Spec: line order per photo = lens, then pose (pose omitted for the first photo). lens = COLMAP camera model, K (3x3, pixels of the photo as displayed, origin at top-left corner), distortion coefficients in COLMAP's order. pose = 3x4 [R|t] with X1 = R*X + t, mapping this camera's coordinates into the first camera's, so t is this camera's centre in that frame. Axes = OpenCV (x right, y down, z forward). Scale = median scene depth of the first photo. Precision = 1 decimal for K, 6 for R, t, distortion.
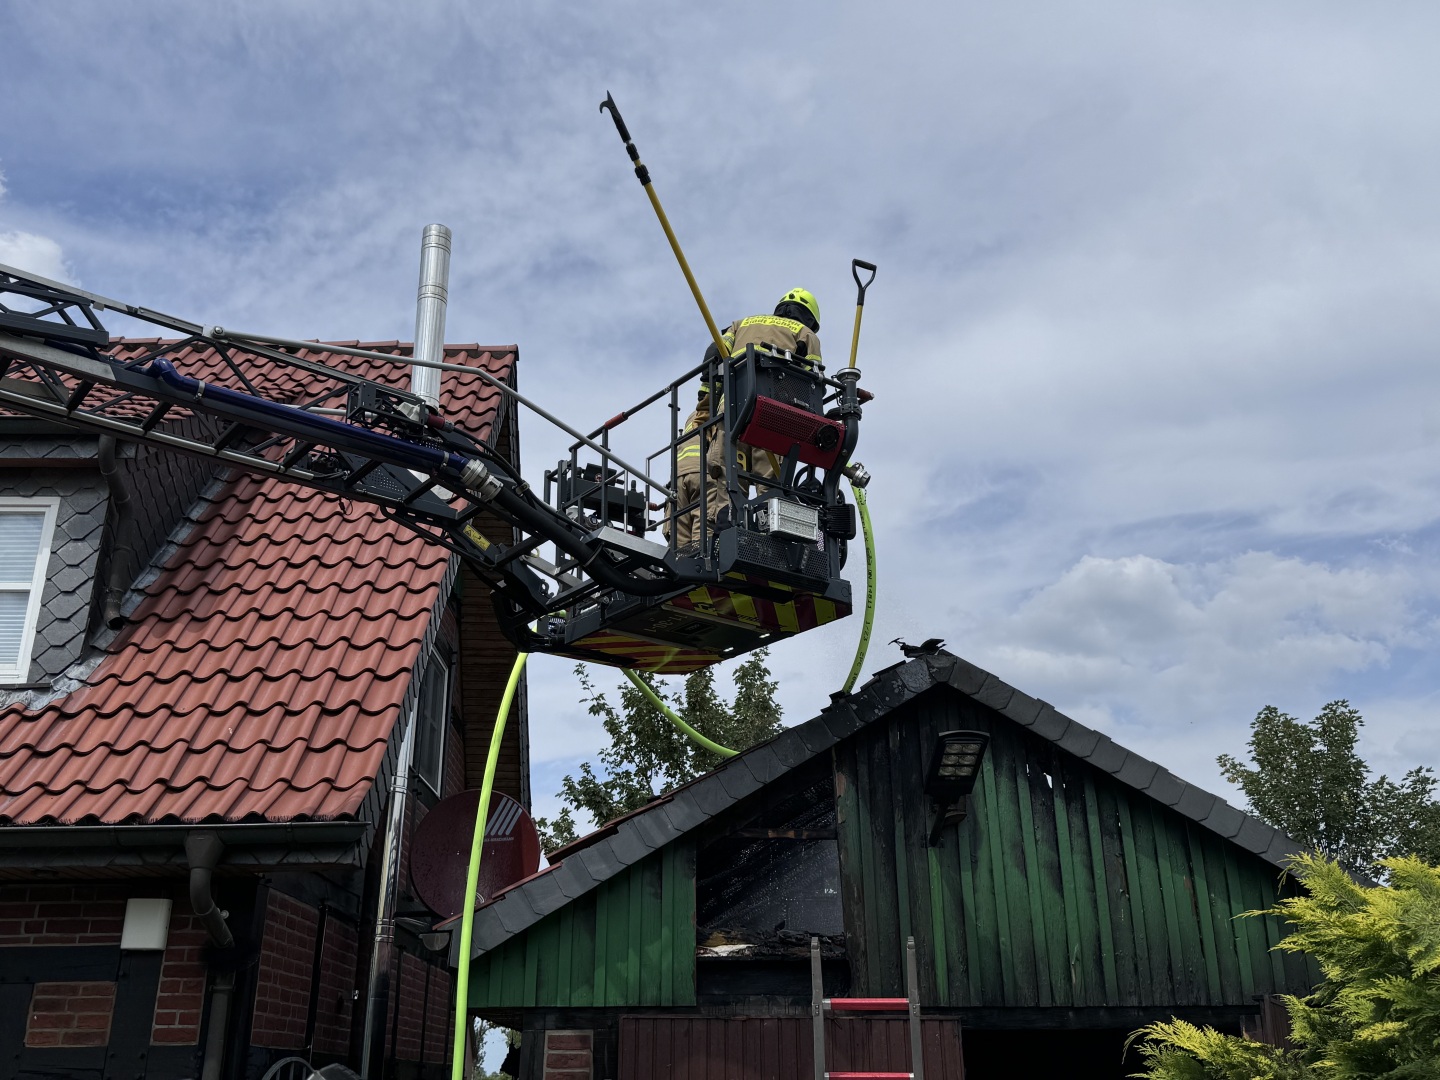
lens RADIAL K [[1314.5, 0, 720.0], [0, 1314.5, 540.0], [0, 0, 1]] dist [0.178377, -0.386971]
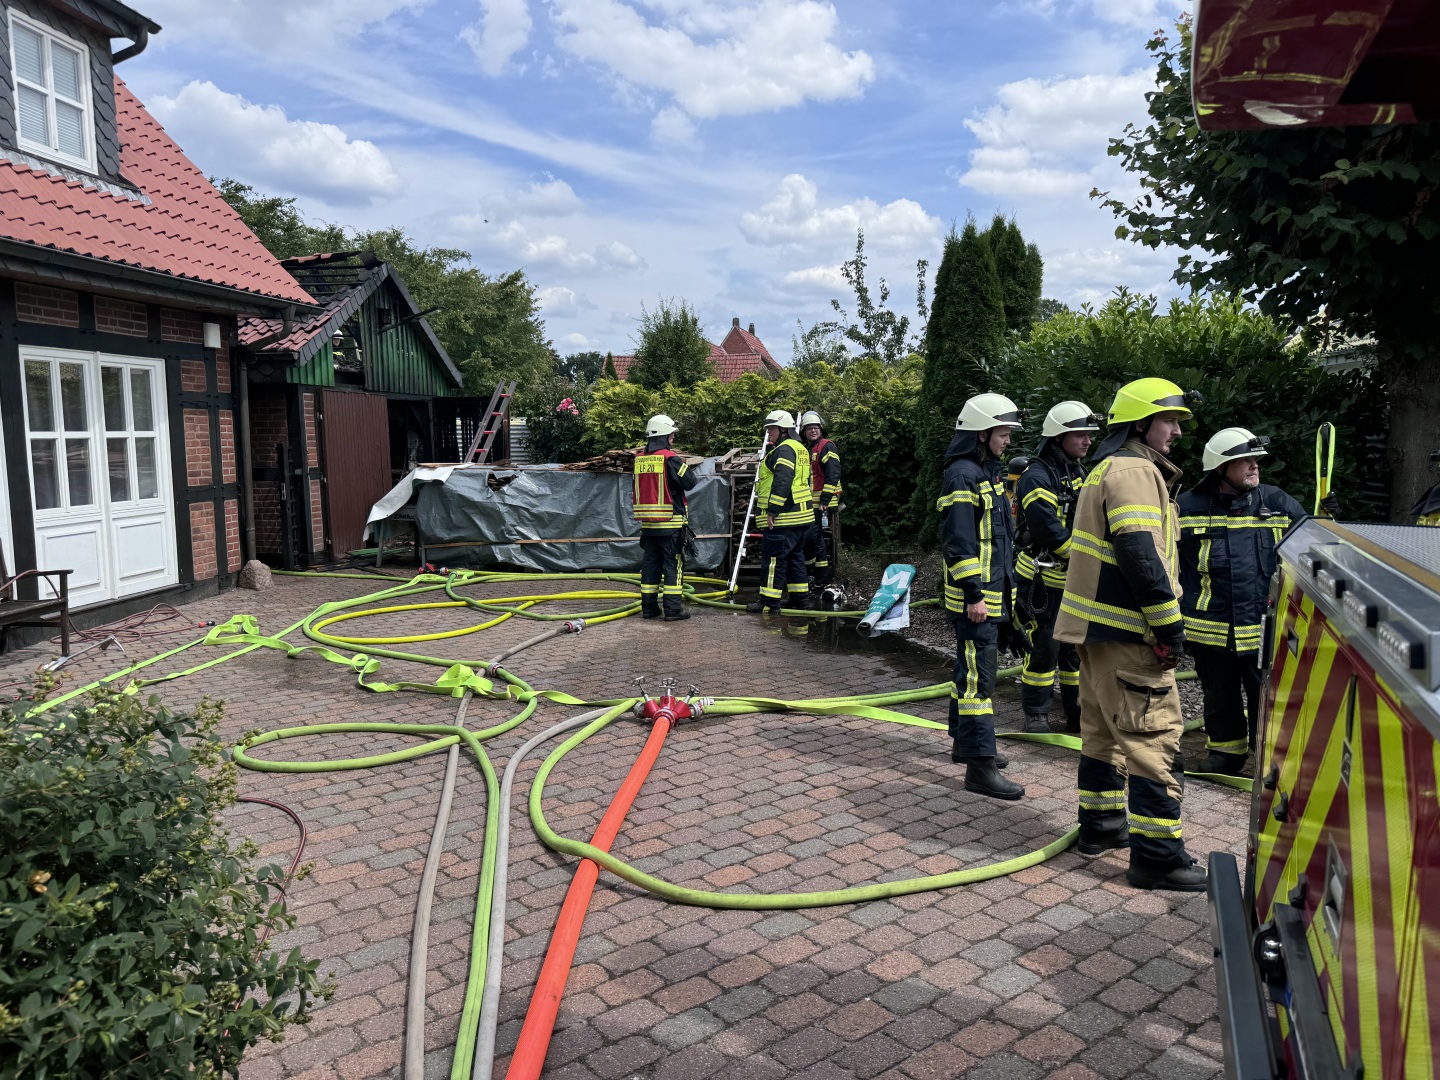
lens RADIAL K [[998.5, 0, 720.0], [0, 998.5, 540.0], [0, 0, 1]] dist [0.084476, -0.115679]
pose [[0.141023, -0.104777, 0.984446, -1.737405], [-0.360883, 0.920523, 0.149670, 0.059403], [-0.921887, -0.376377, 0.092002, 0.026753]]
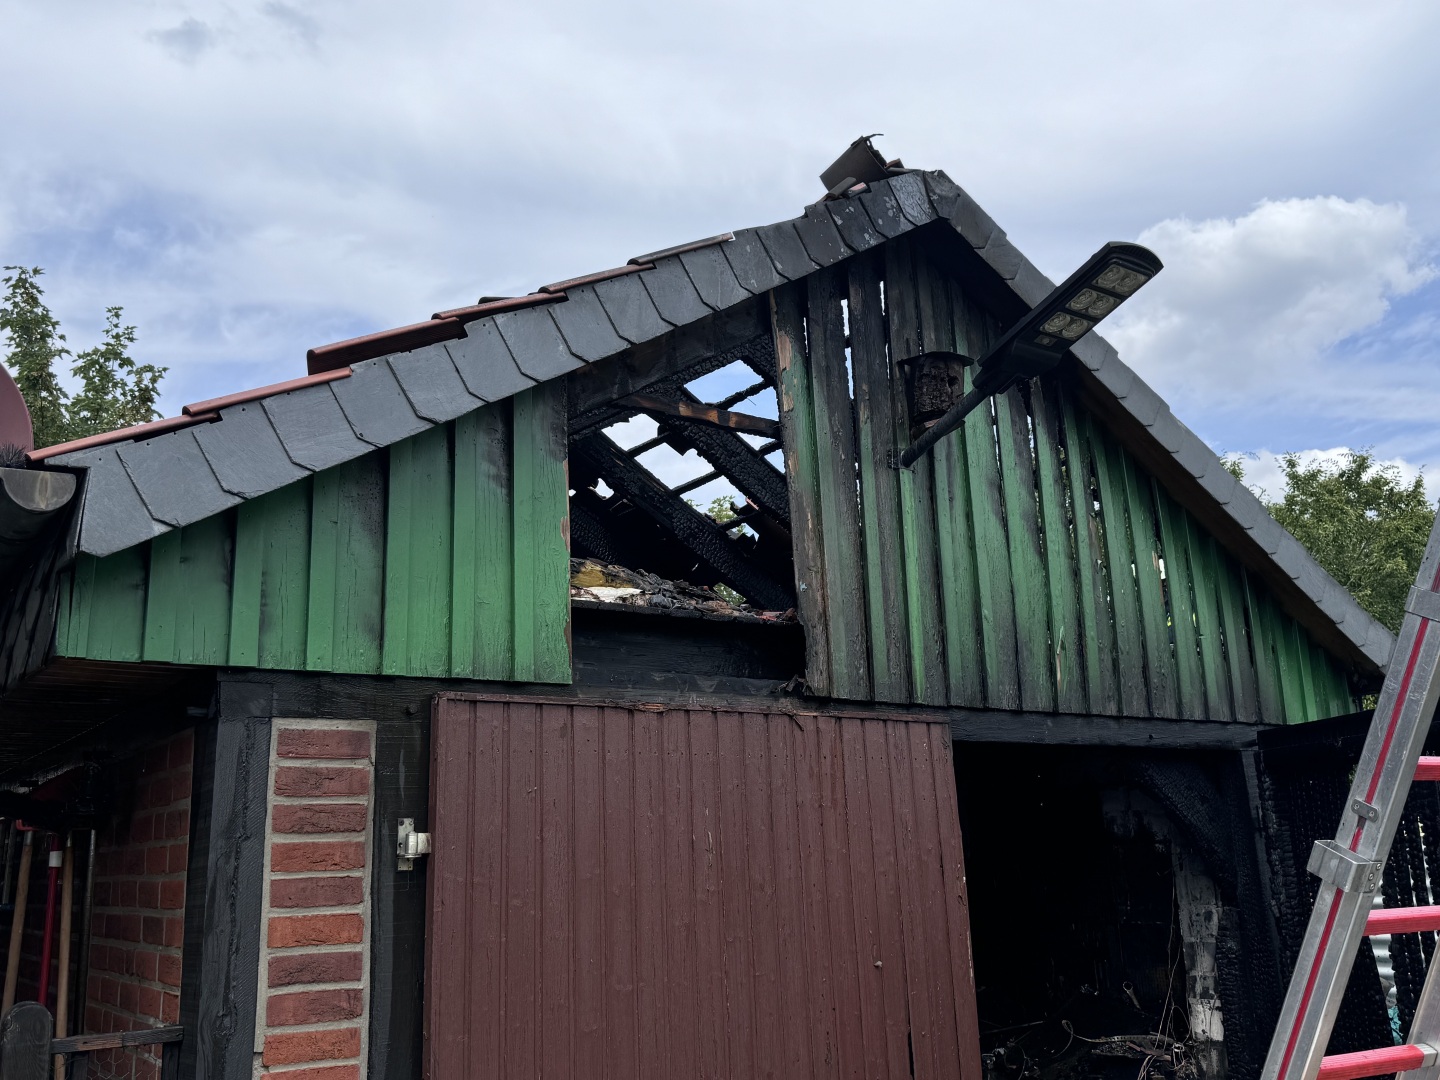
lens RADIAL K [[1255.3, 0, 721.1], [0, 1255.3, 547.7], [0, 0, 1]] dist [0.187909, -0.430006]
pose [[0.826902, 0.109034, 0.551675, -0.233134], [-0.184488, 0.979326, 0.082972, 0.228554], [-0.531223, -0.170387, 0.829922, 0.529814]]
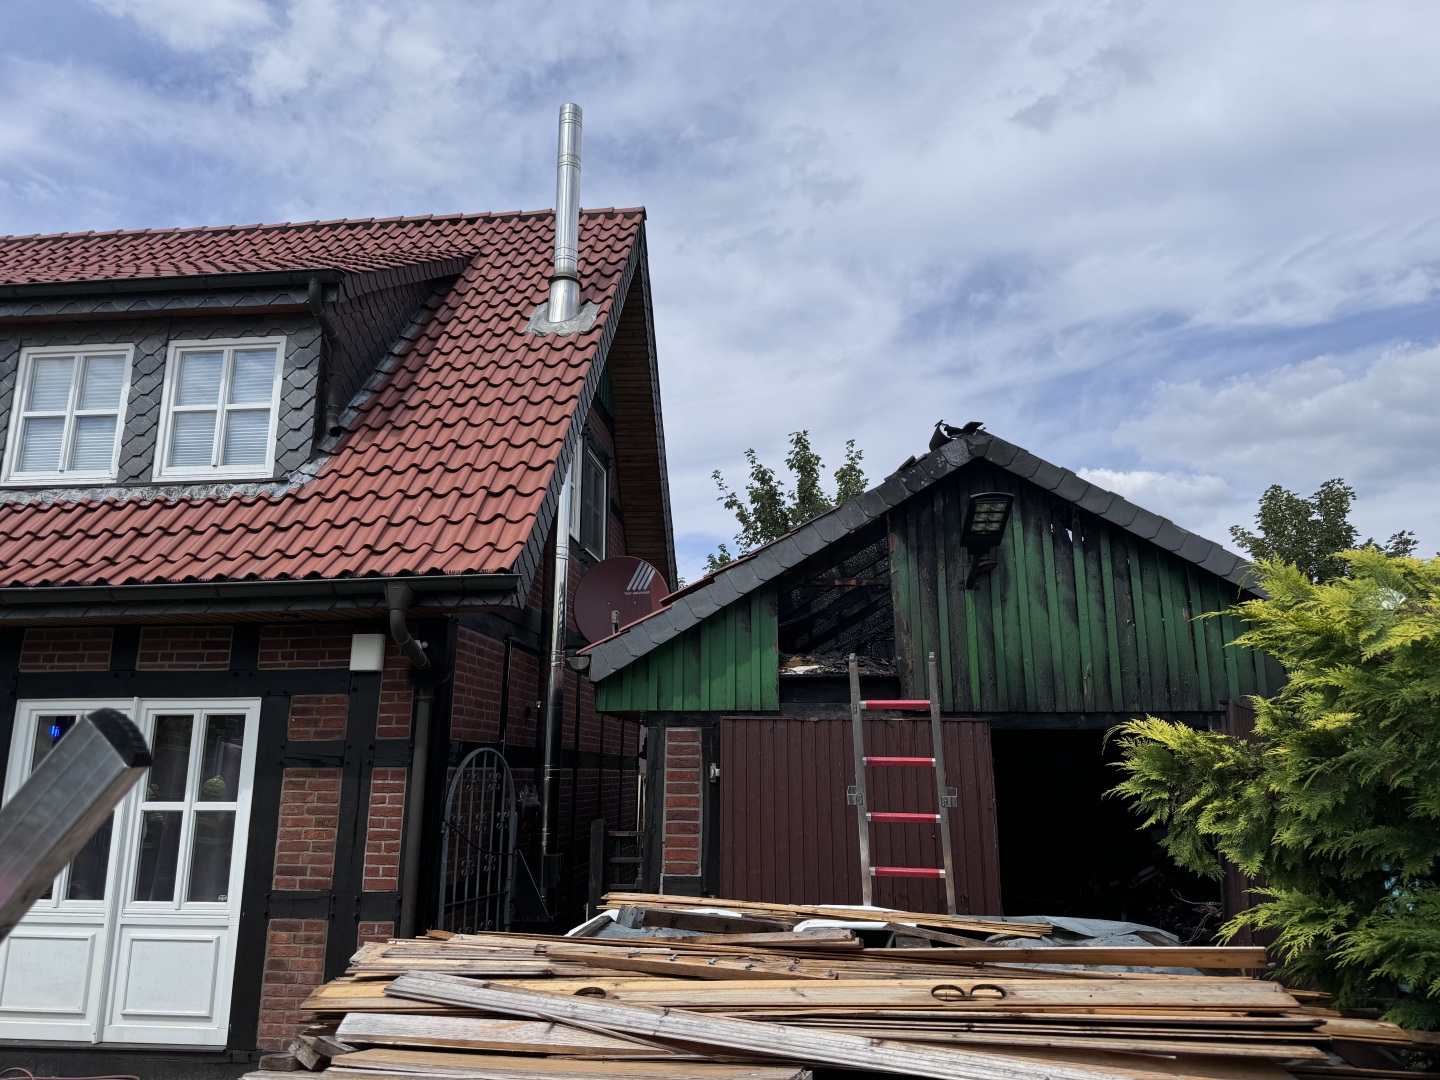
lens RADIAL K [[998.5, 0, 720.0], [0, 998.5, 540.0], [0, 0, 1]] dist [0.084476, -0.115679]
pose [[0.992804, -0.020702, -0.117947, 0.040095], [0.039143, 0.986942, 0.156246, 0.029947], [0.113172, -0.159738, 0.980651, 0.064839]]
